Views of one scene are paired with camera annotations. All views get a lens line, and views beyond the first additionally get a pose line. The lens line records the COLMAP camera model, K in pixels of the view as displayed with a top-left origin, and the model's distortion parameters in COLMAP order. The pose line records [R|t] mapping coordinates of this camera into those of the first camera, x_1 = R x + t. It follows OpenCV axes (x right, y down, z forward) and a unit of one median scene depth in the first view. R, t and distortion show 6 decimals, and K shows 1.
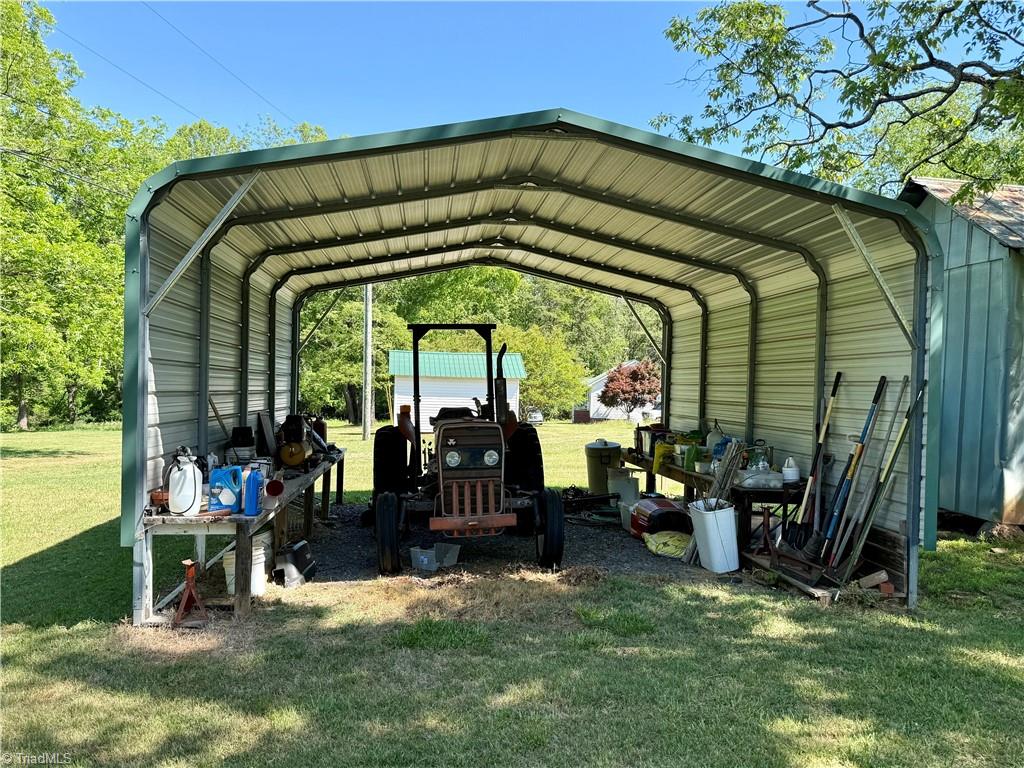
lens RADIAL K [[816.6, 0, 512.0], [0, 816.6, 384.0], [0, 0, 1]] dist [0.123898, -0.209489]
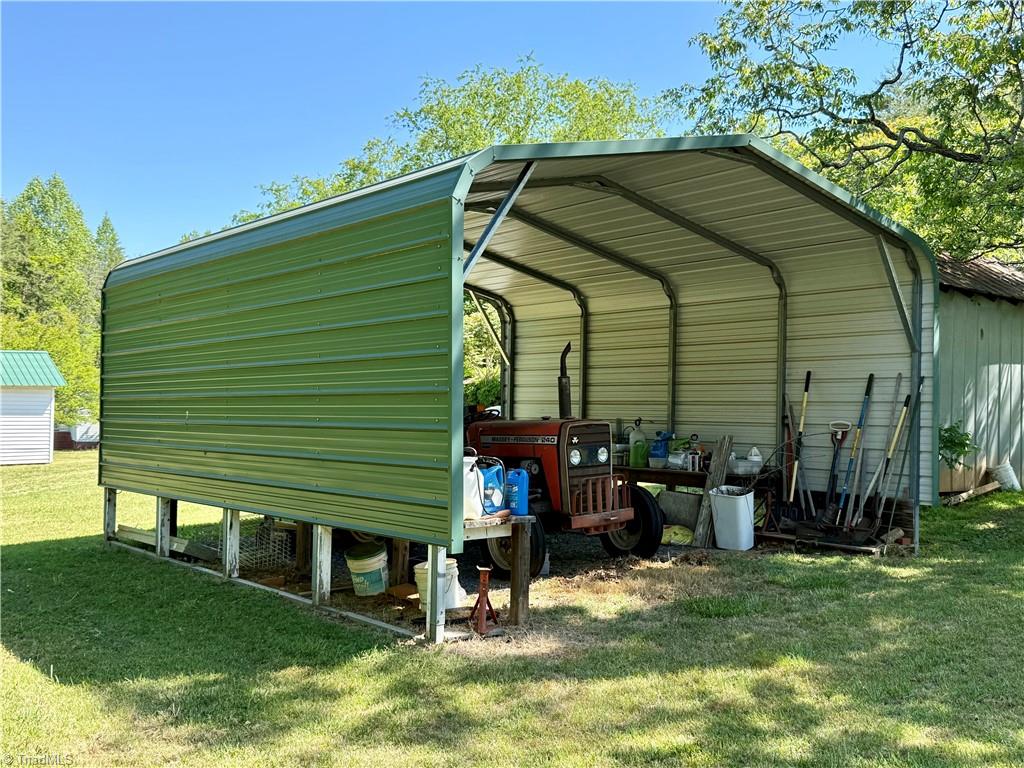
lens RADIAL K [[1029.1, 0, 511.9], [0, 1029.1, 373.9], [0, 0, 1]] dist [0.068742, 0.001495]
pose [[0.838149, 0.001337, 0.545439, -0.824254], [0.010868, 0.999758, -0.019151, 0.014118], [-0.545333, 0.021979, 0.837931, -0.003377]]
